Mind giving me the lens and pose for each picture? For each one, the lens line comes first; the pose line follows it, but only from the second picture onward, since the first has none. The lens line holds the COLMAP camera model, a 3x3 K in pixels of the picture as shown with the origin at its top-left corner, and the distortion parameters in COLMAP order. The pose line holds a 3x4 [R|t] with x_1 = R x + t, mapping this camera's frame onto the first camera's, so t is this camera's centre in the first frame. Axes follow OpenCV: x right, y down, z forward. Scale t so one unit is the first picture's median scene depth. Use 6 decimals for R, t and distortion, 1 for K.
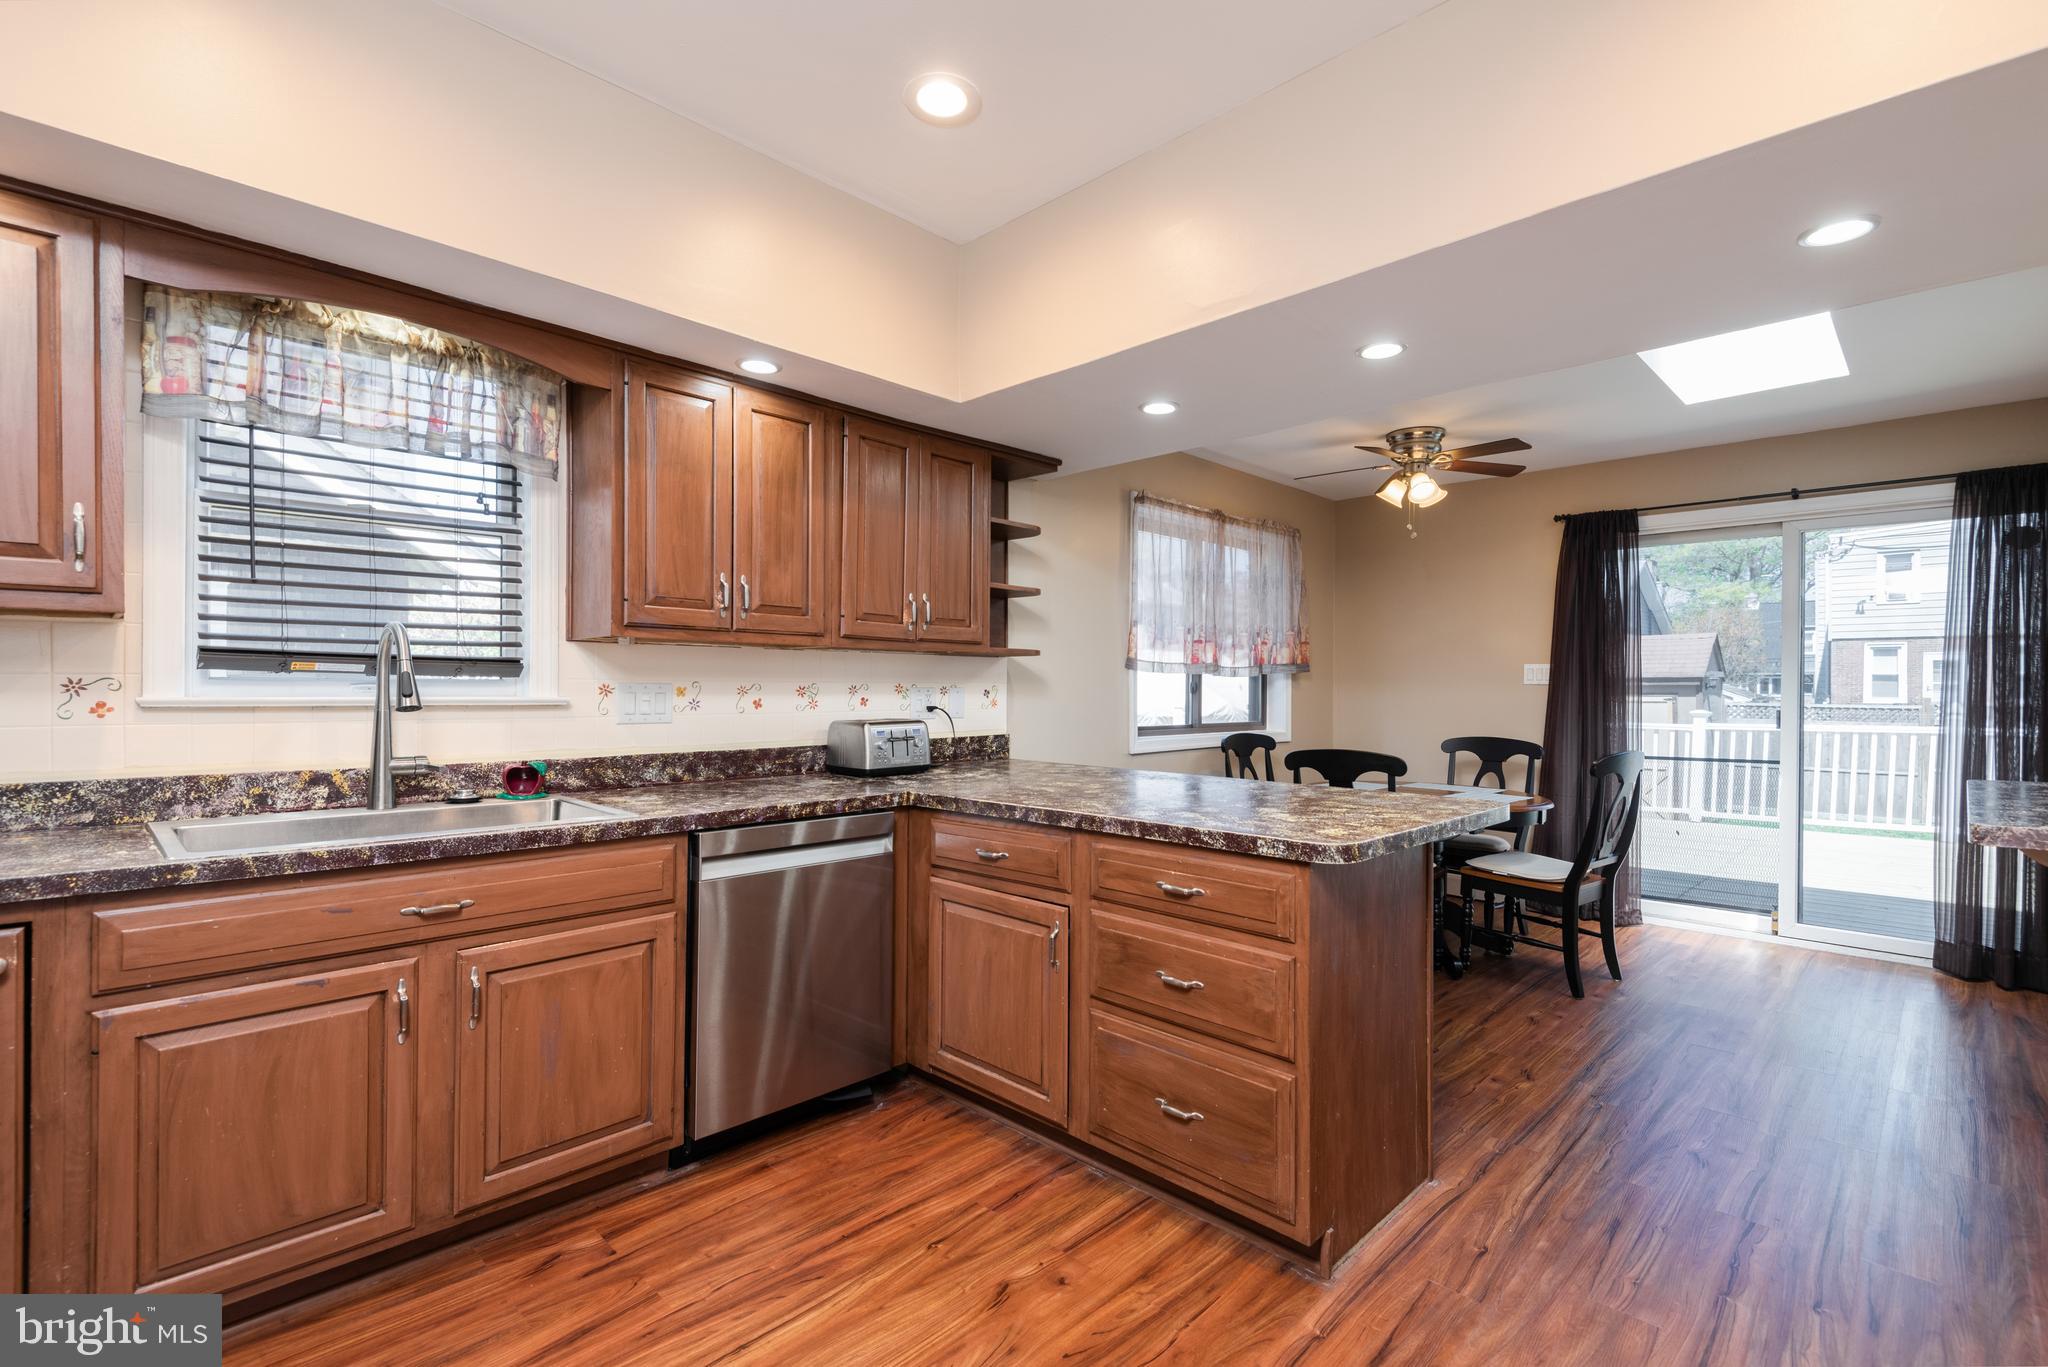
lens RADIAL K [[947.7, 0, 1016.4], [0, 947.7, 685.5], [0, 0, 1]] dist [0.042964, -0.022822]
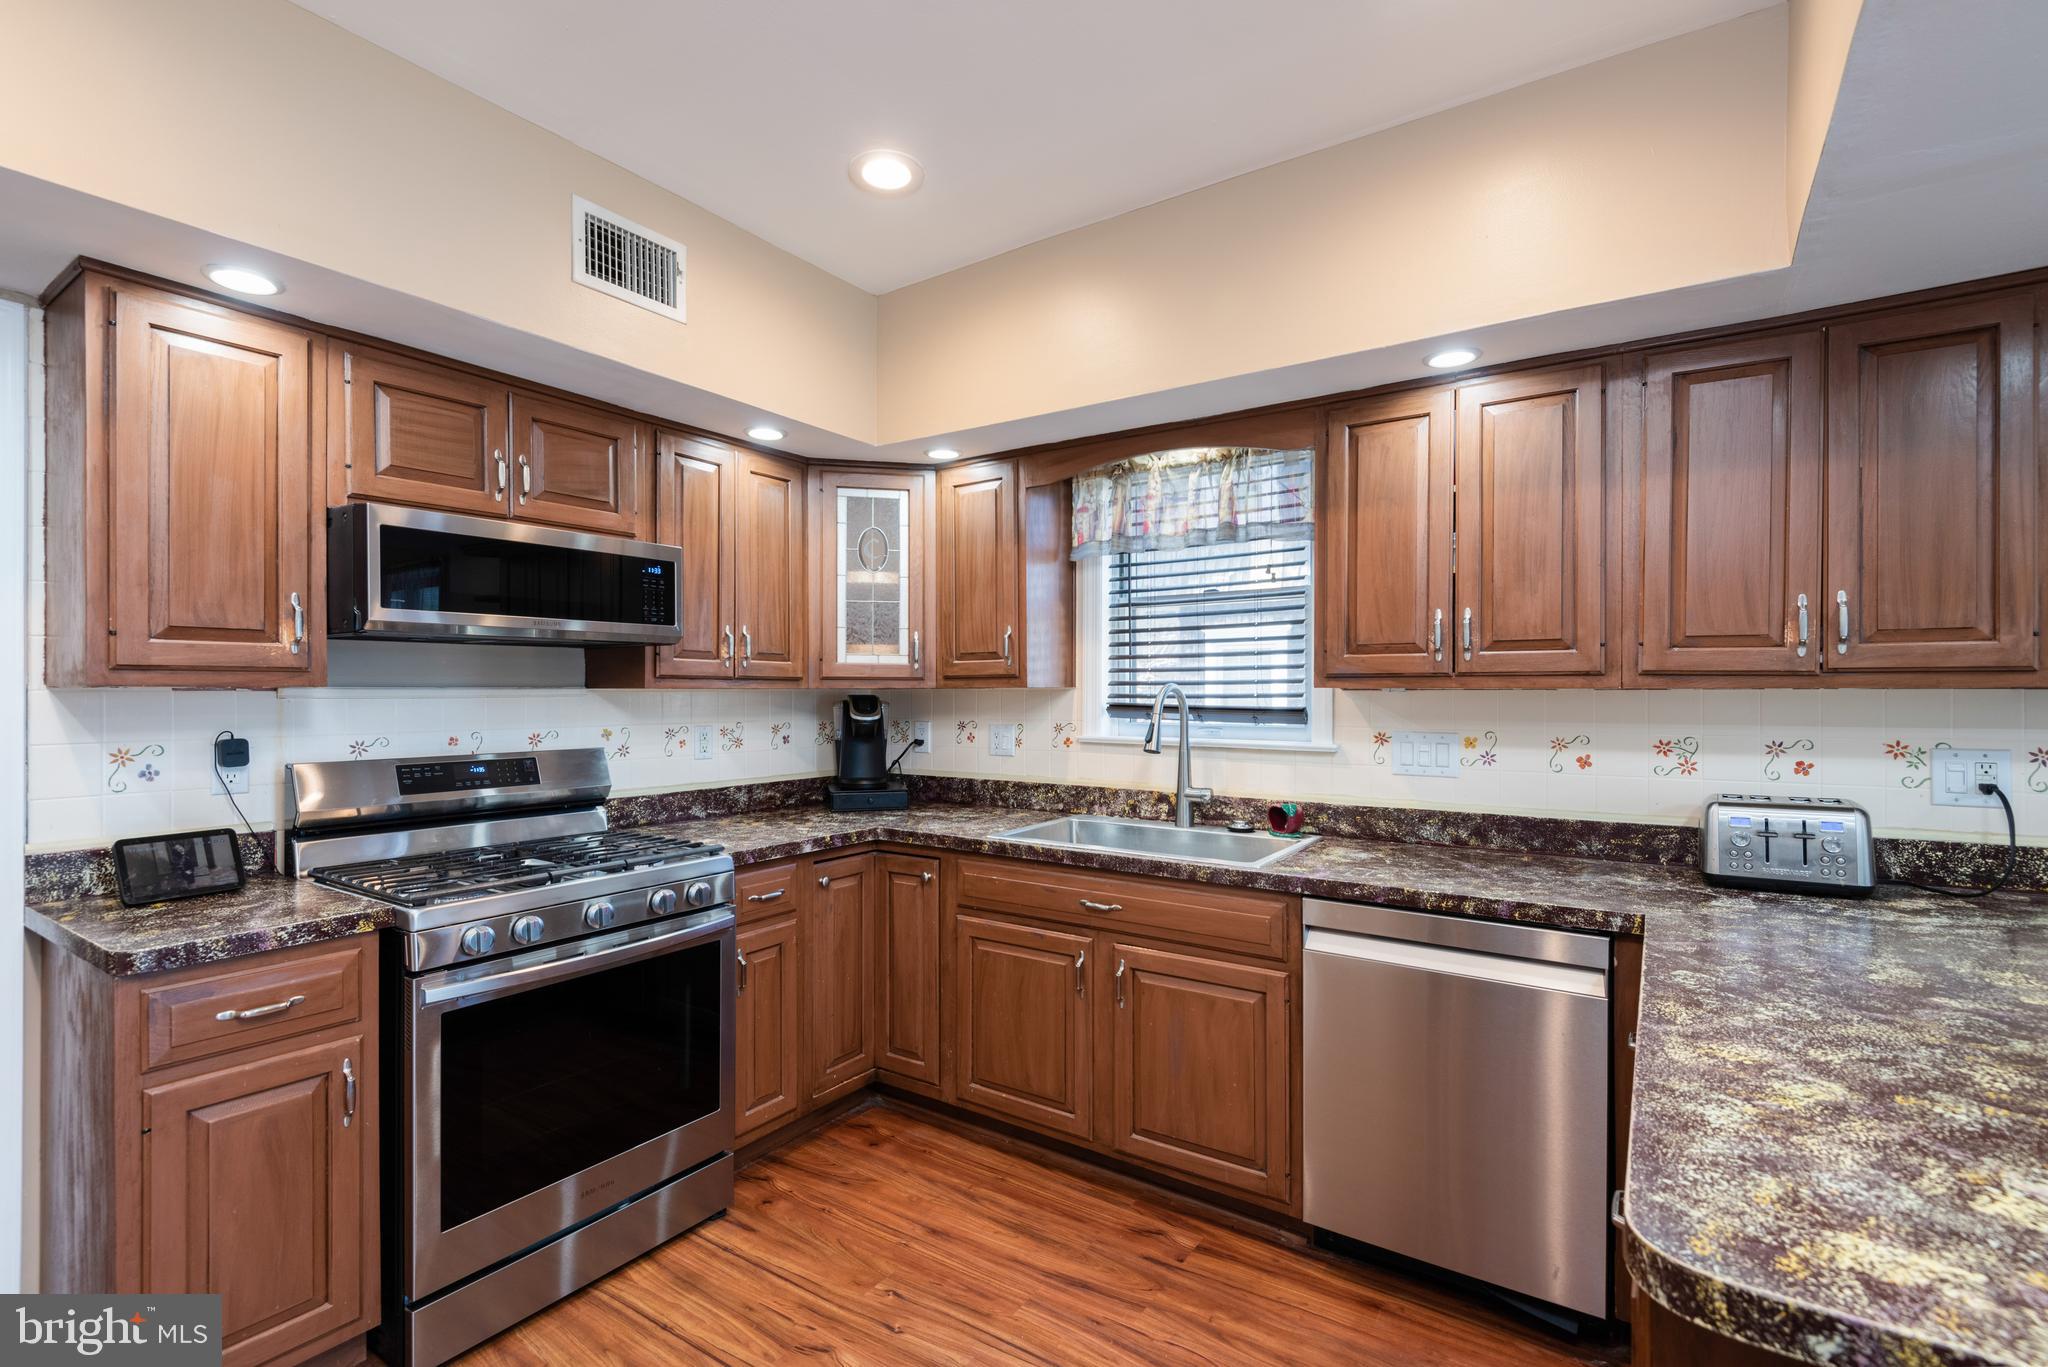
lens RADIAL K [[947.7, 0, 1016.4], [0, 947.7, 685.5], [0, 0, 1]] dist [0.042964, -0.022822]
pose [[0.168501, -0.011792, -0.985631, 0.457980], [0.003812, 0.999929, -0.011312, -0.038948], [0.985694, -0.001851, 0.168534, 0.455496]]
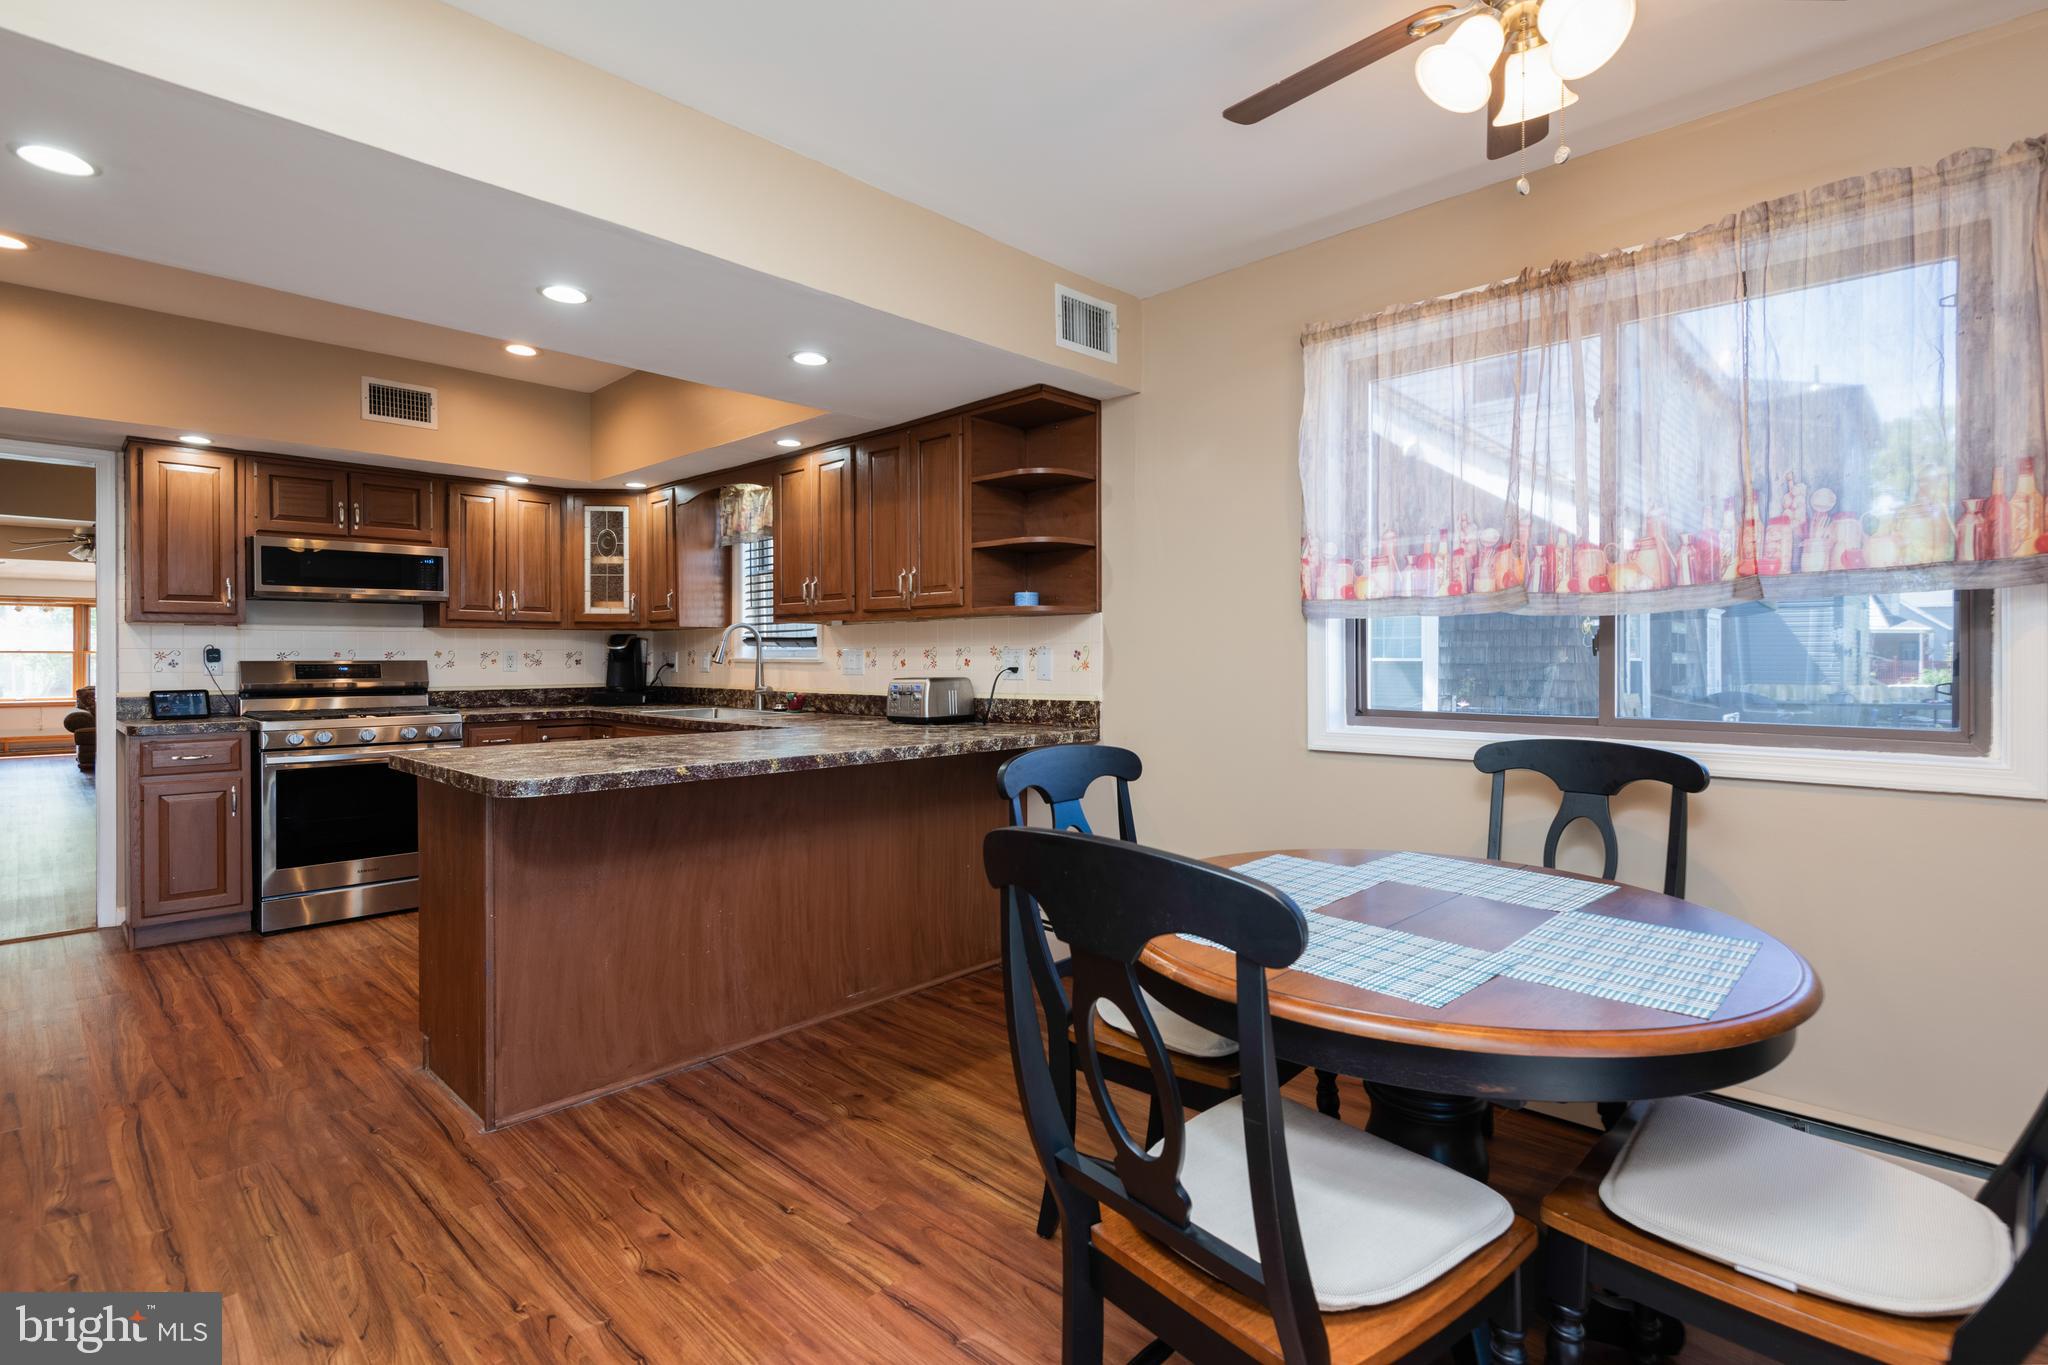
lens RADIAL K [[953.9, 0, 1056.8], [0, 953.9, 656.1], [0, 0, 1]] dist [-0.001558, -0.001244]
pose [[0.033811, -0.004754, -0.999417, 1.193602], [0.006727, 0.999967, -0.004529, 0.018667], [0.999406, -0.006570, 0.033842, 1.285474]]
